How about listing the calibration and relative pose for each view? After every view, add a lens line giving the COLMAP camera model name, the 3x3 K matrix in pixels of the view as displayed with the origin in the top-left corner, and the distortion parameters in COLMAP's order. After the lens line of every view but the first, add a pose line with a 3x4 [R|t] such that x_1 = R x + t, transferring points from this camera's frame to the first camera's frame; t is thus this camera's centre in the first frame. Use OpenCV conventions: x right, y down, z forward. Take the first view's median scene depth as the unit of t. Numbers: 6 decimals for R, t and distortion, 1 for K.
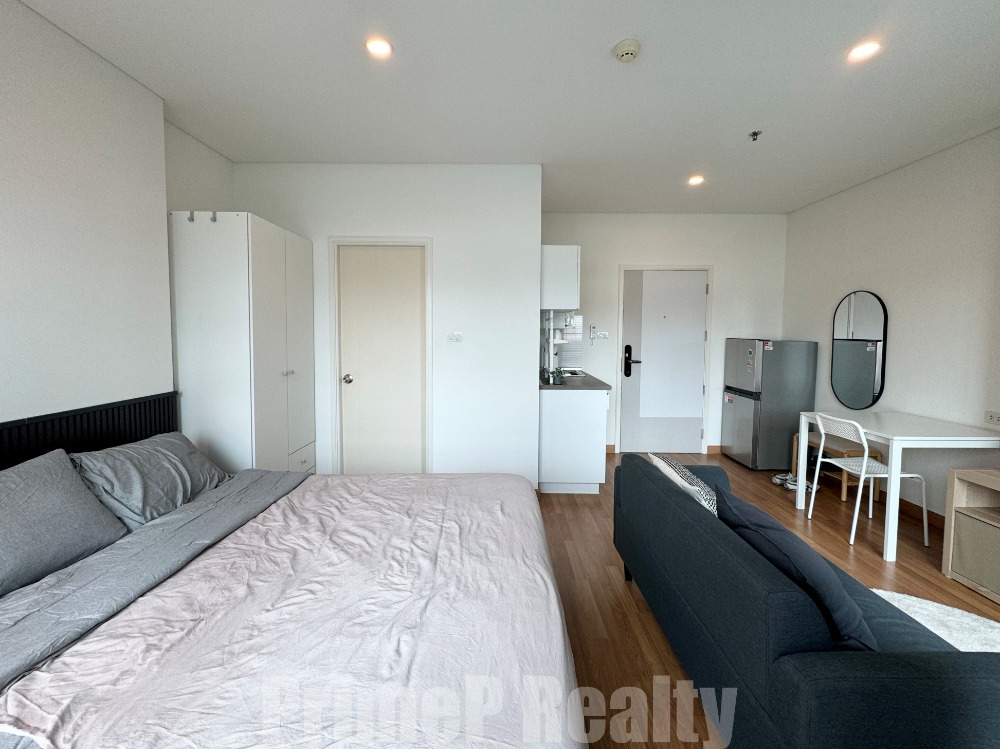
lens RADIAL K [[414.6, 0, 502.0], [0, 414.6, 353.7], [0, 0, 1]] dist [0.000247, -0.000097]
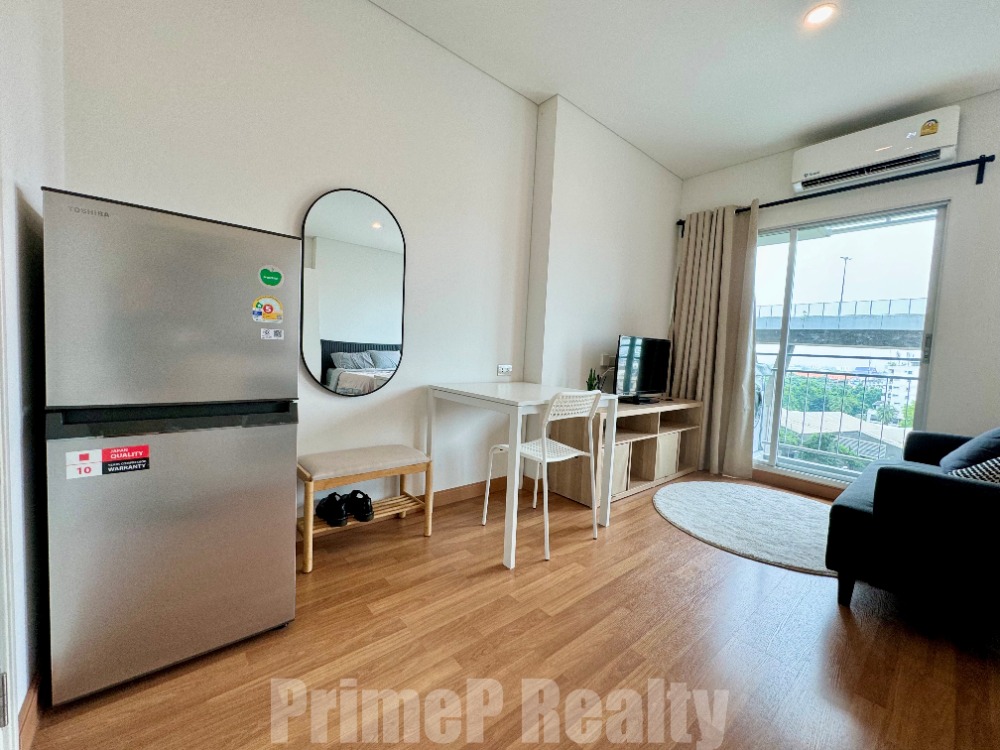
lens RADIAL K [[399.2, 0, 500.0], [0, 399.2, 375.0], [0, 0, 1]] dist [-0.000566, -0.000210]
pose [[-0.648978, -0.085412, 0.755997, 0.263006], [-0.012333, 0.994729, 0.101797, 0.038980], [-0.760707, 0.056740, -0.646611, 1.094602]]
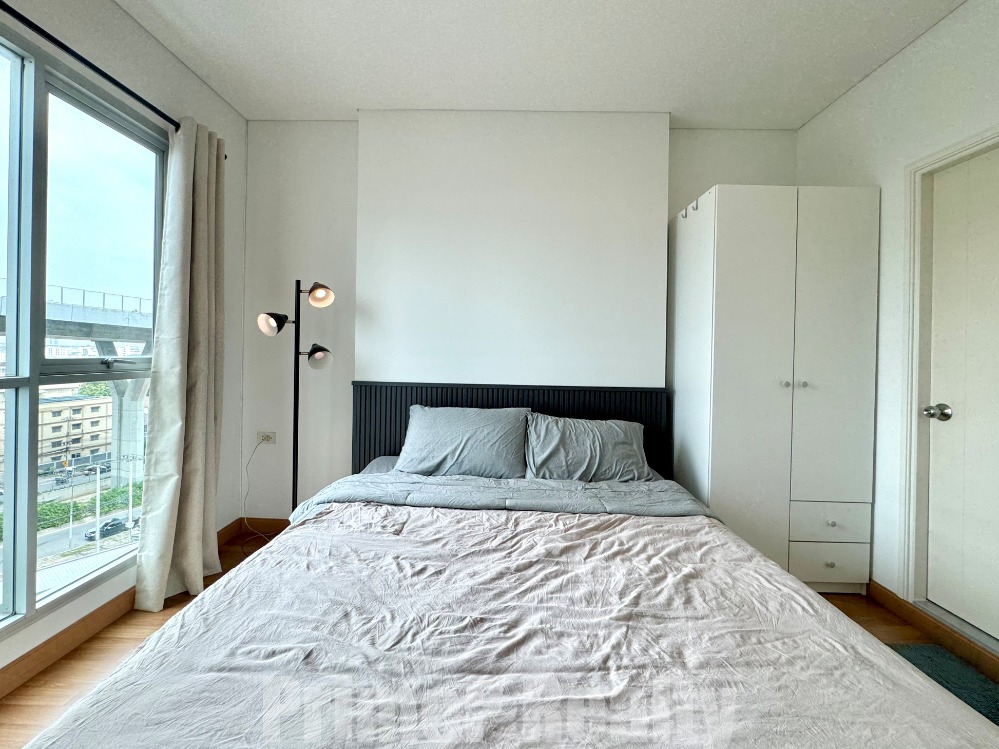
lens RADIAL K [[414.2, 0, 501.5], [0, 414.2, 353.7], [0, 0, 1]] dist [0.000247, -0.000097]
pose [[-0.006465, -0.007946, -0.999948, 0.143742], [-0.071813, 0.997390, -0.007462, 0.024853], [0.997397, 0.071761, -0.007019, 0.355986]]
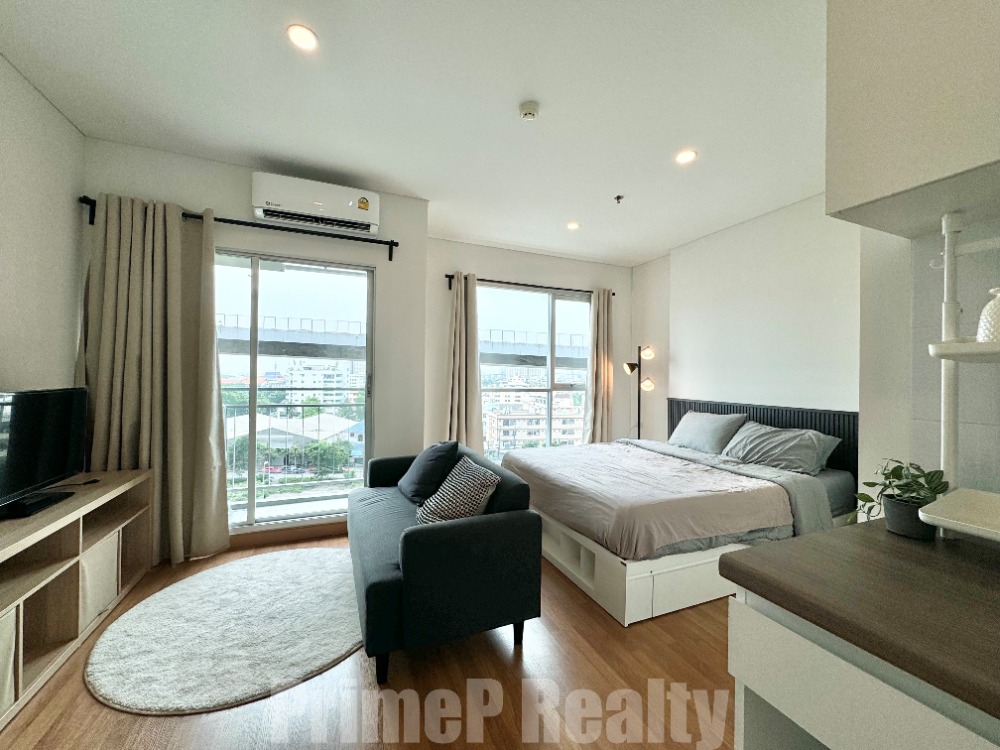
lens RADIAL K [[399.2, 0, 500.0], [0, 399.2, 375.0], [0, 0, 1]] dist [-0.000566, -0.000210]
pose [[-0.921346, -0.019981, -0.388230, 0.375991], [-0.040667, 0.998153, 0.045140, -0.014237], [0.386610, 0.057377, -0.920456, 0.963721]]
